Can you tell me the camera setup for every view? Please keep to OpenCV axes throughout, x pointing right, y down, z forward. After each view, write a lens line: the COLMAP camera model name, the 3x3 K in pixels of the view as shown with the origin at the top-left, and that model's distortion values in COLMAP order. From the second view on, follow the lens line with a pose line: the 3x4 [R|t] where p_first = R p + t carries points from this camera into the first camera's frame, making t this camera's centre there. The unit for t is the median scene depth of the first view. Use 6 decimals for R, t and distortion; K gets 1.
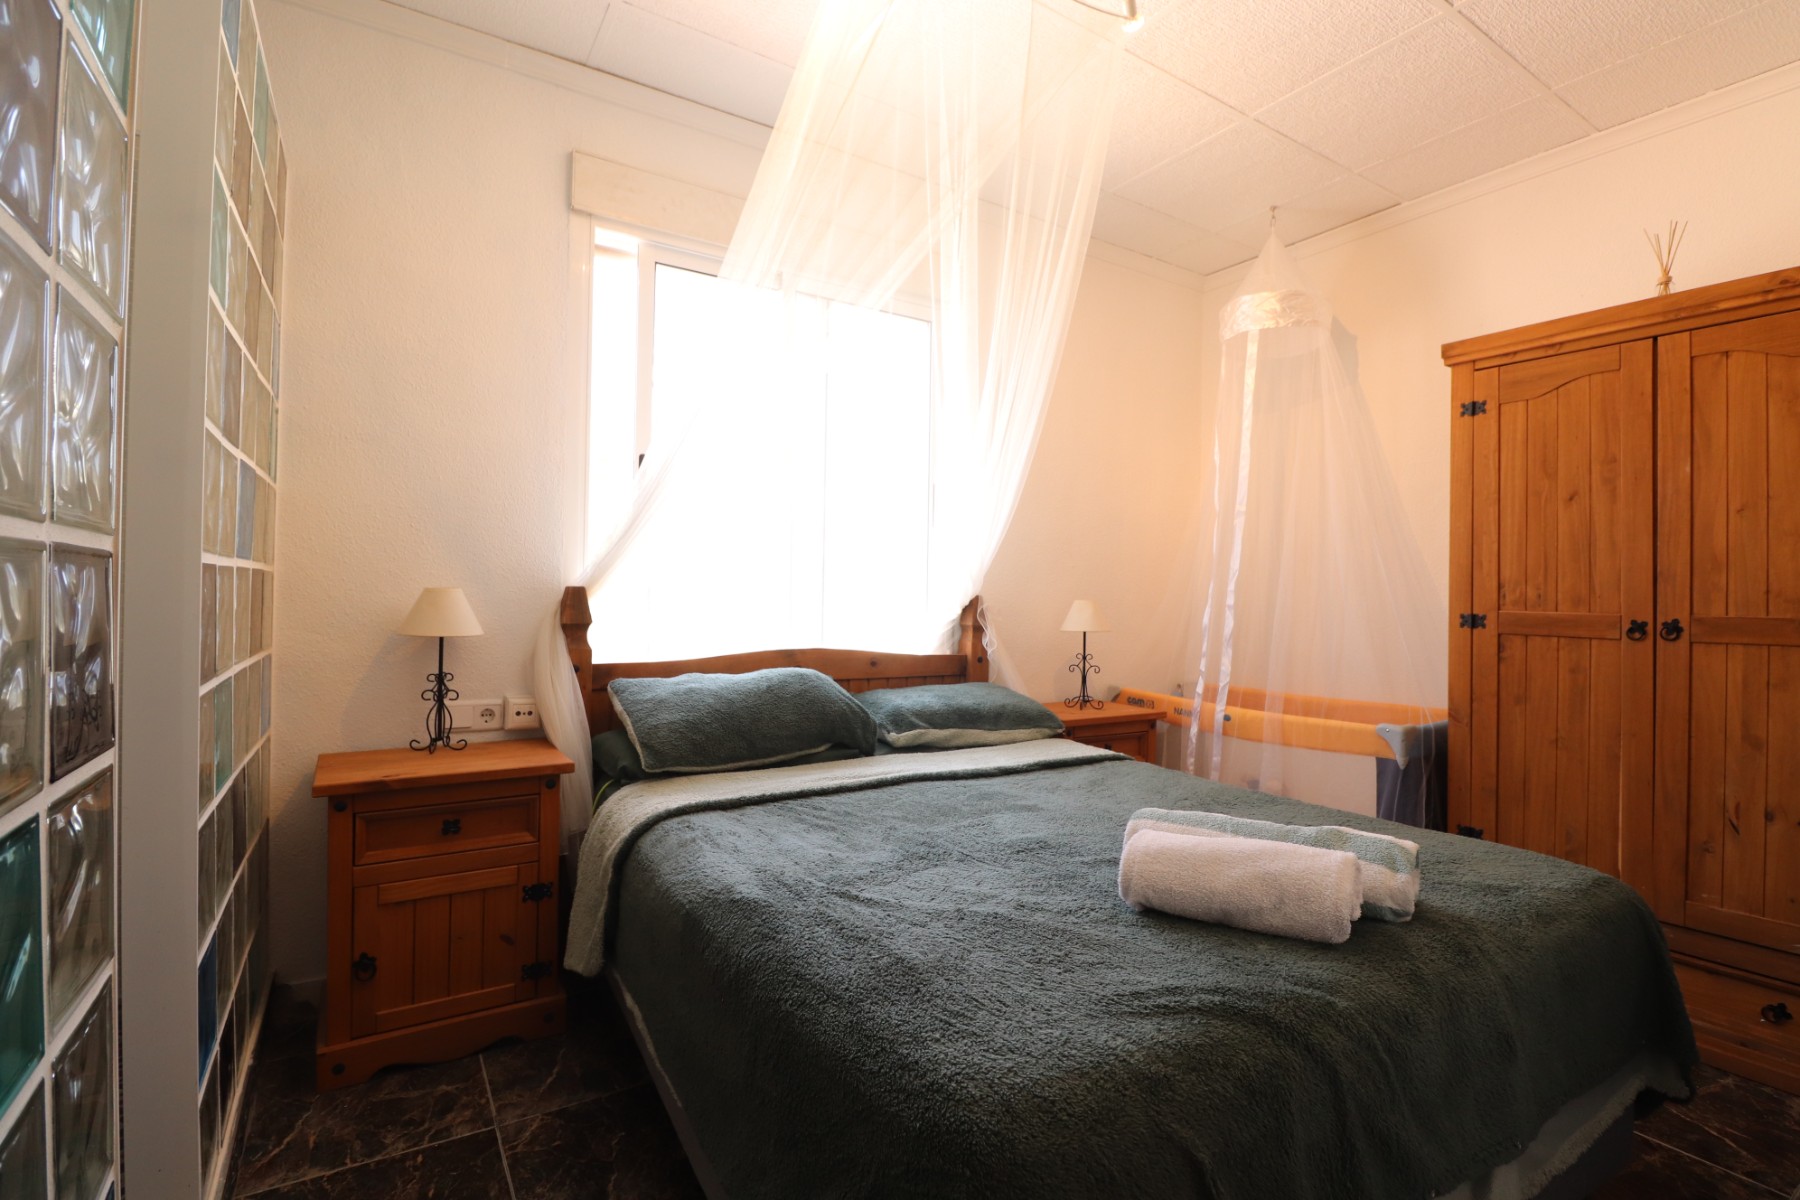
lens RADIAL K [[827.0, 0, 908.0], [0, 827.0, 586.2], [0, 0, 1]] dist [0.002165, -0.015054]
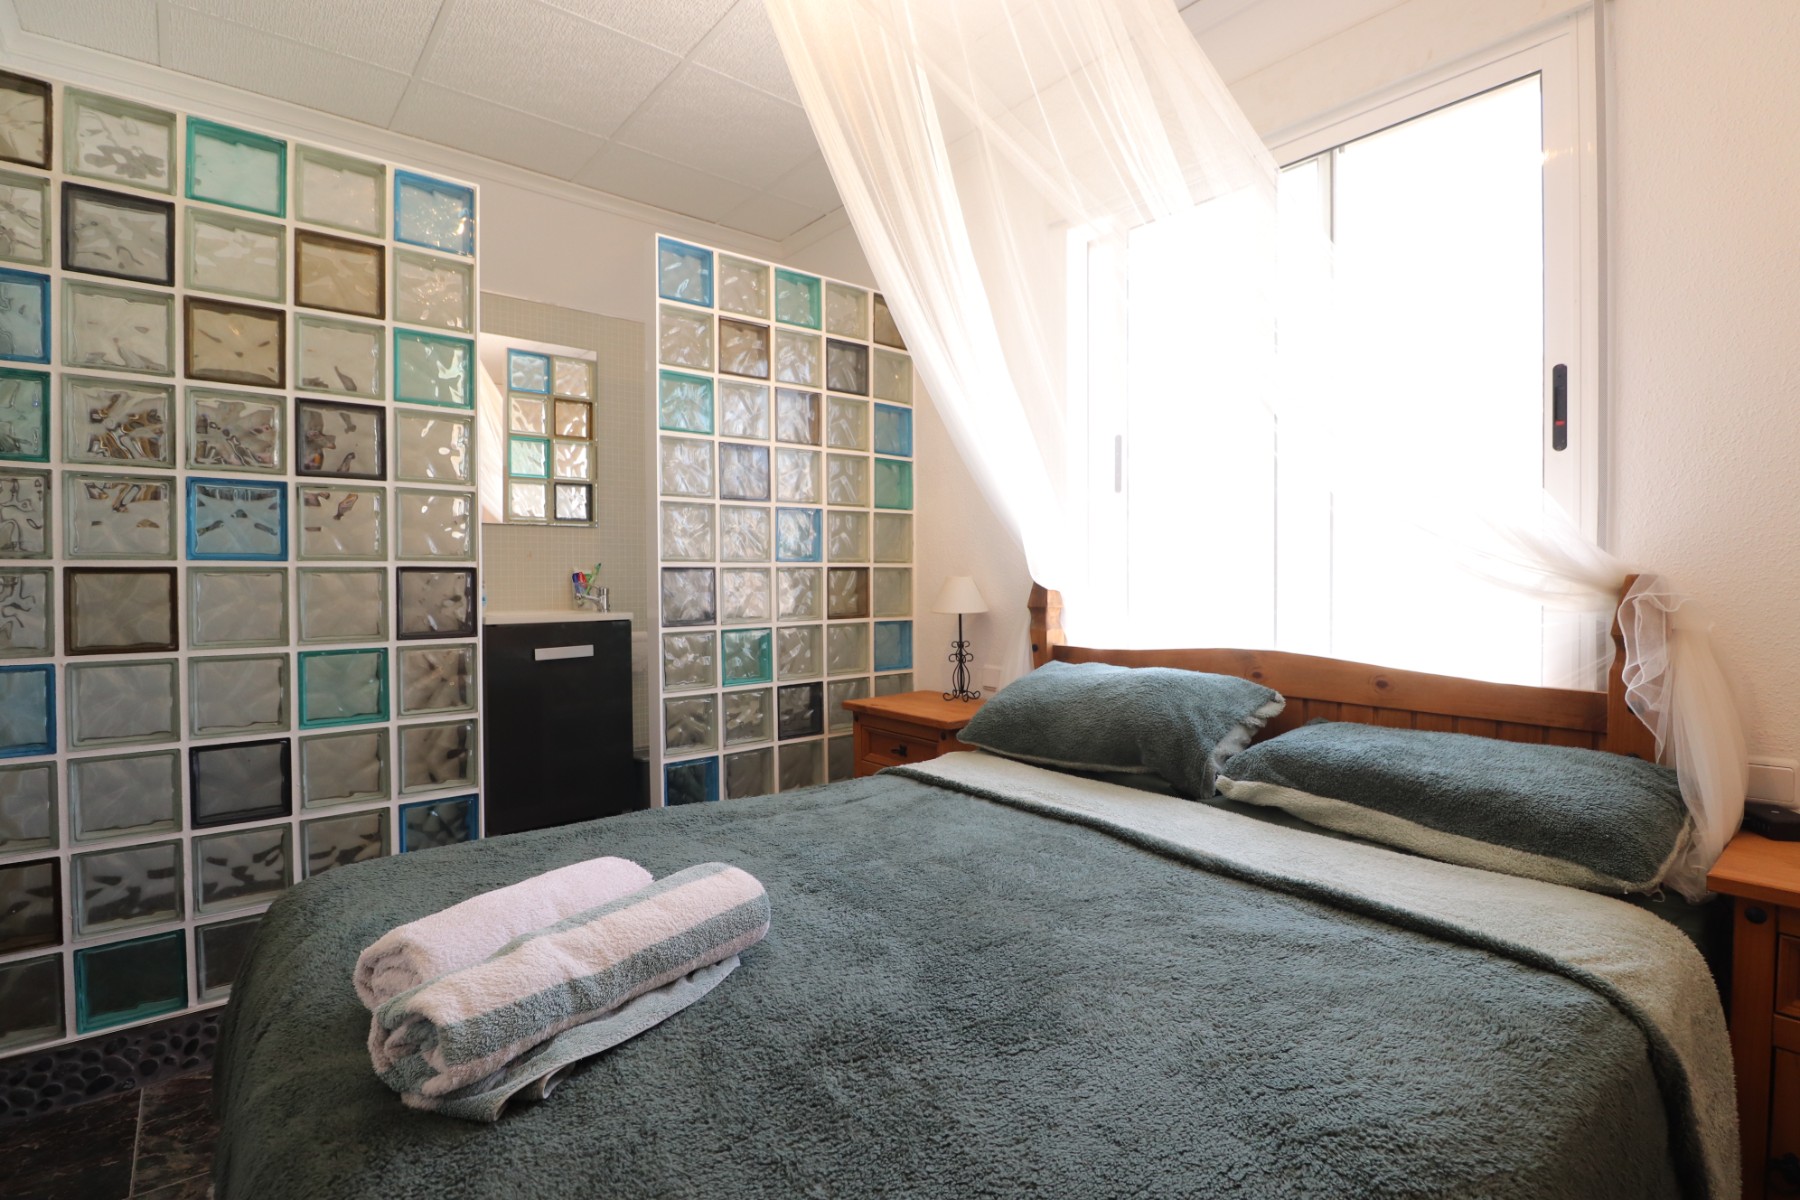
lens RADIAL K [[827.0, 0, 908.0], [0, 827.0, 586.2], [0, 0, 1]] dist [0.002165, -0.015054]
pose [[0.128128, -0.004097, -0.991749, 0.665513], [0.015925, 0.999871, -0.002073, 0.016322], [0.991630, -0.015528, 0.128177, 0.682740]]
